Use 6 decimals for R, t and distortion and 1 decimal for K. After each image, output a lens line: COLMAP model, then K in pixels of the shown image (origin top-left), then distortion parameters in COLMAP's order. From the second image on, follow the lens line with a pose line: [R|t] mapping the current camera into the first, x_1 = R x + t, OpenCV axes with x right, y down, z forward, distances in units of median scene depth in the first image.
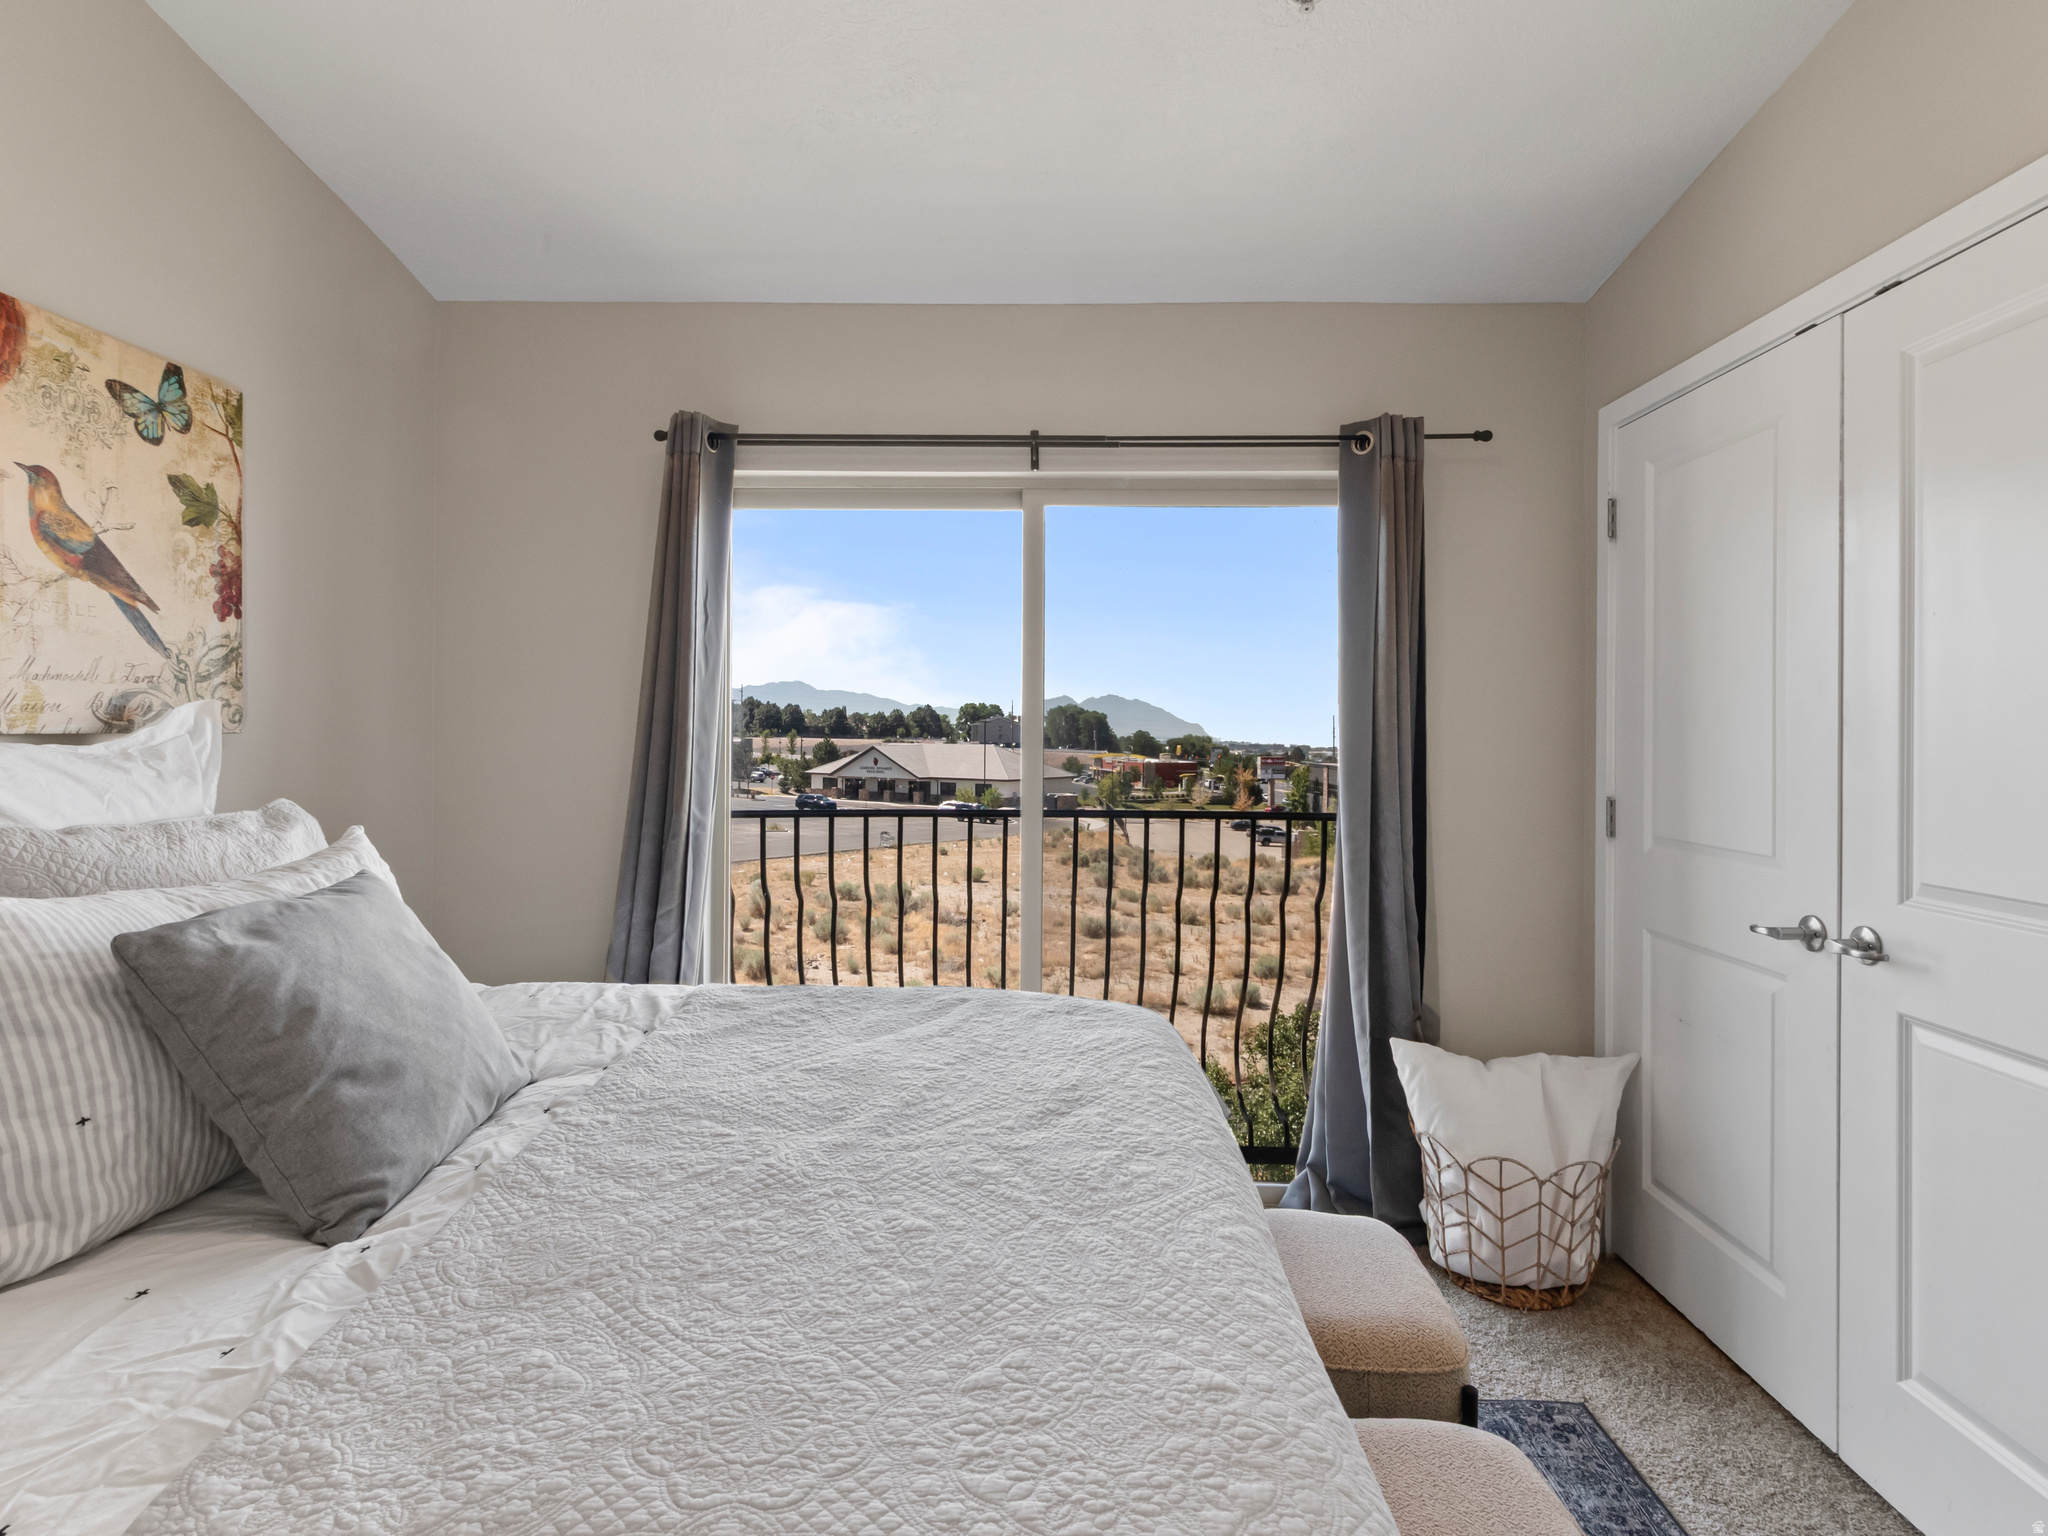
lens RADIAL K [[1082.8, 0, 1018.9], [0, 1082.8, 746.6], [0, 0, 1]] dist [-0.001096, 0.001704]
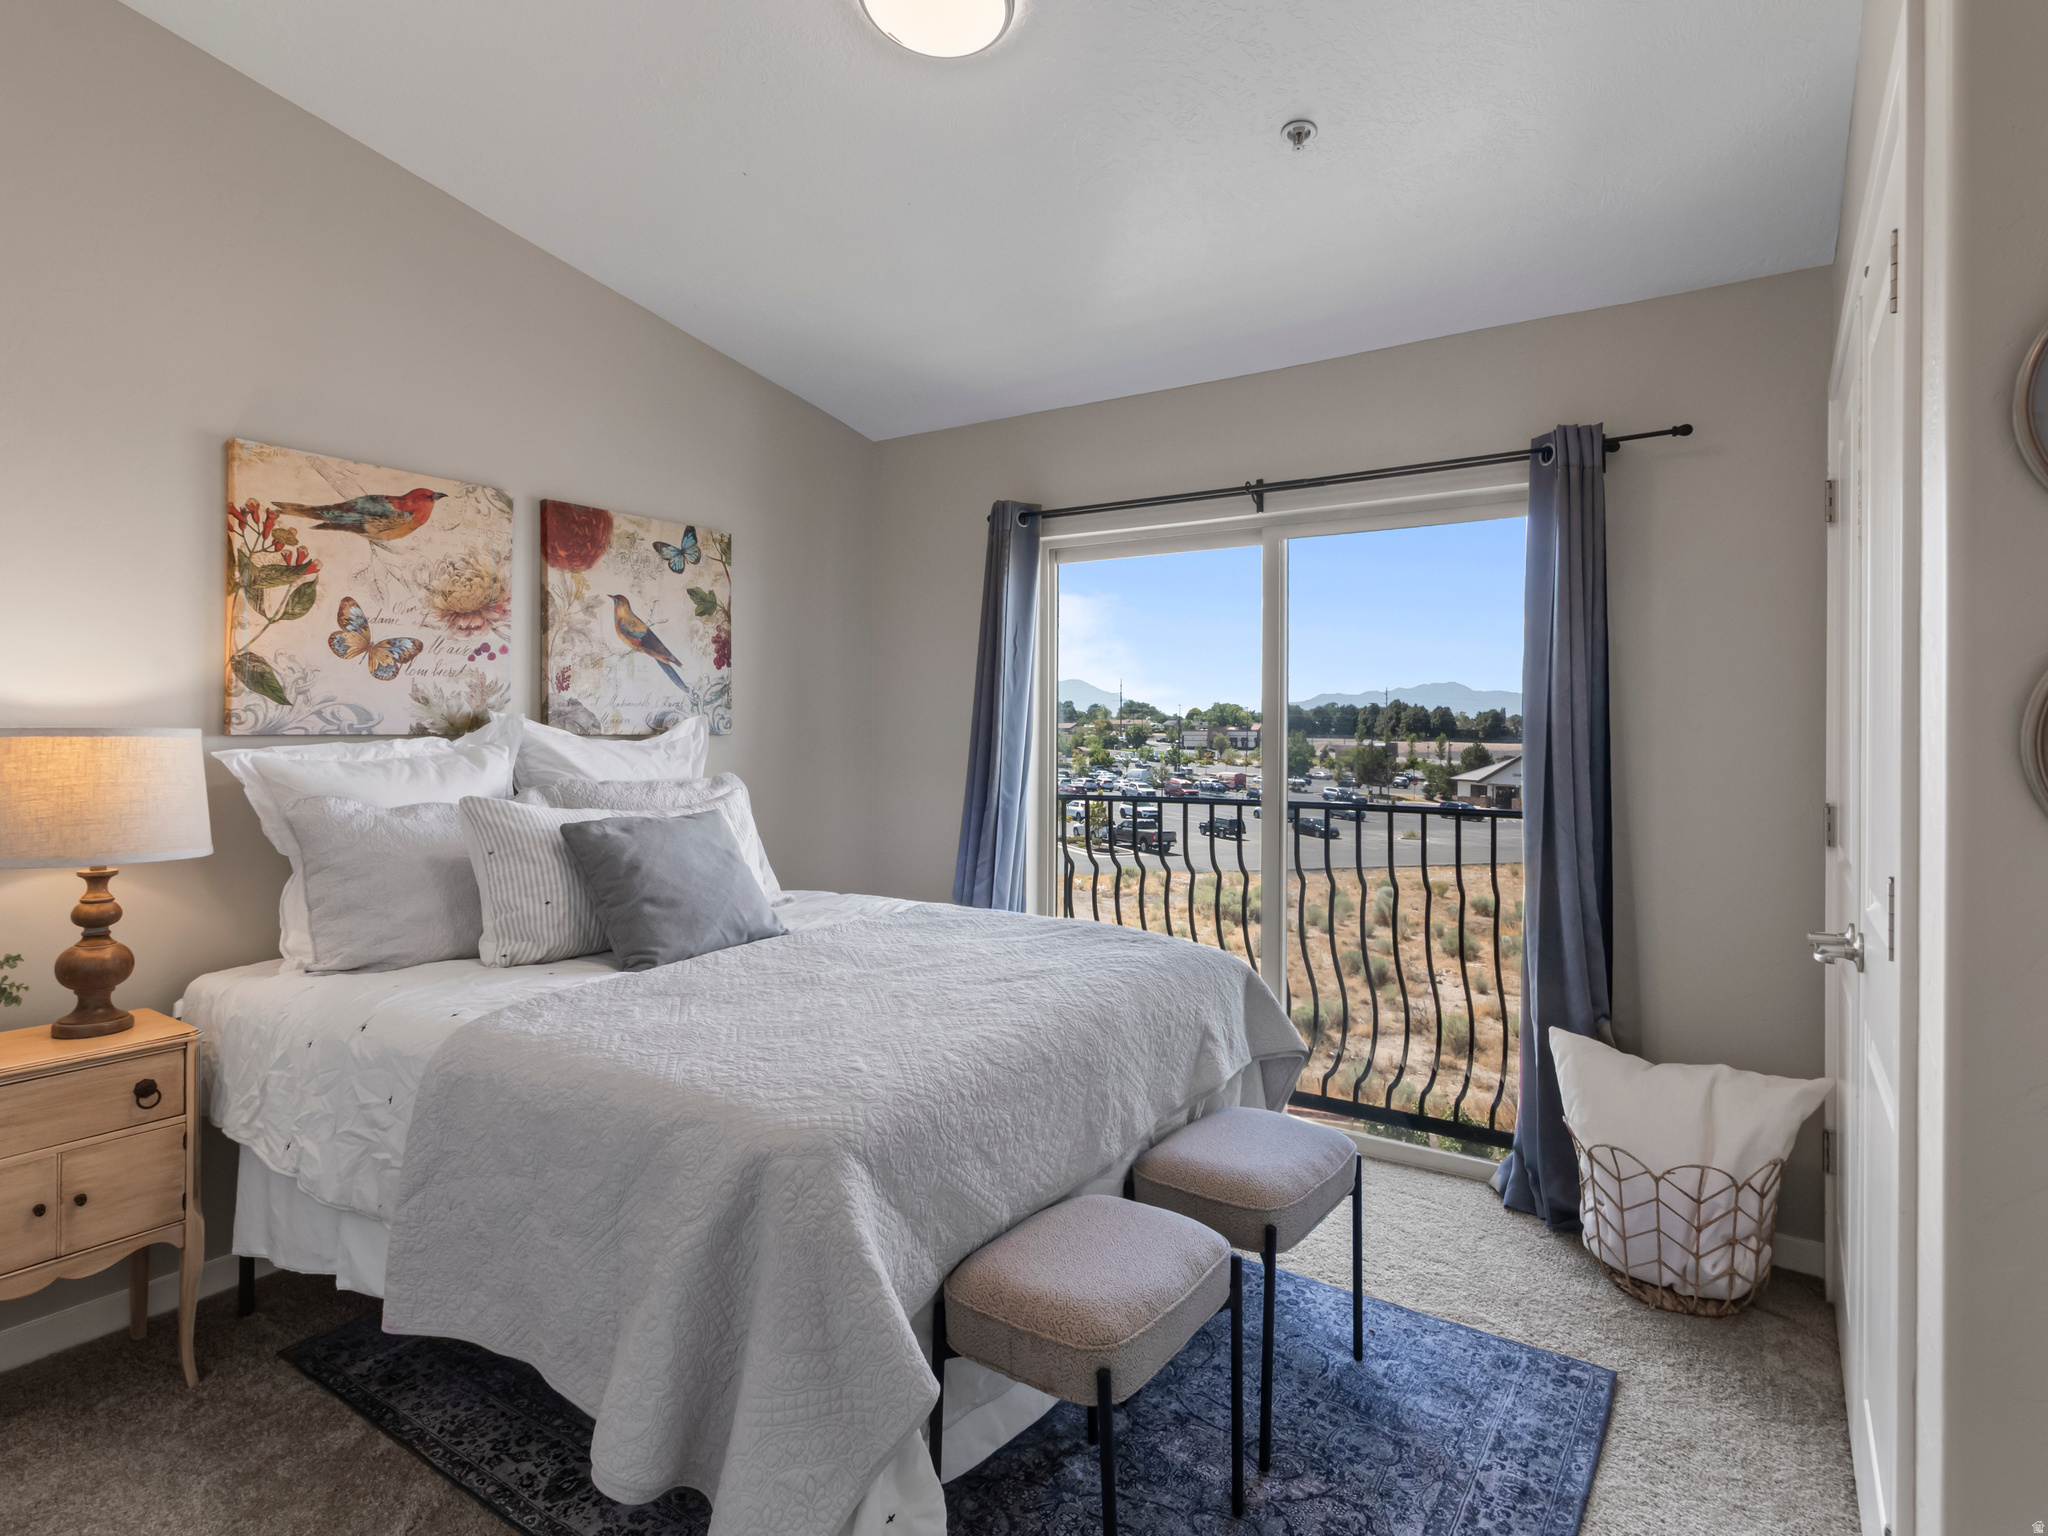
lens RADIAL K [[1082.8, 0, 1018.9], [0, 1082.8, 759.0], [0, 0, 1]] dist [-0.001096, 0.001704]
pose [[0.843455, 0.011415, -0.537079, 0.615180], [-0.007021, 0.999923, 0.010226, 0.005690], [0.537154, -0.004854, 0.843470, -0.201632]]
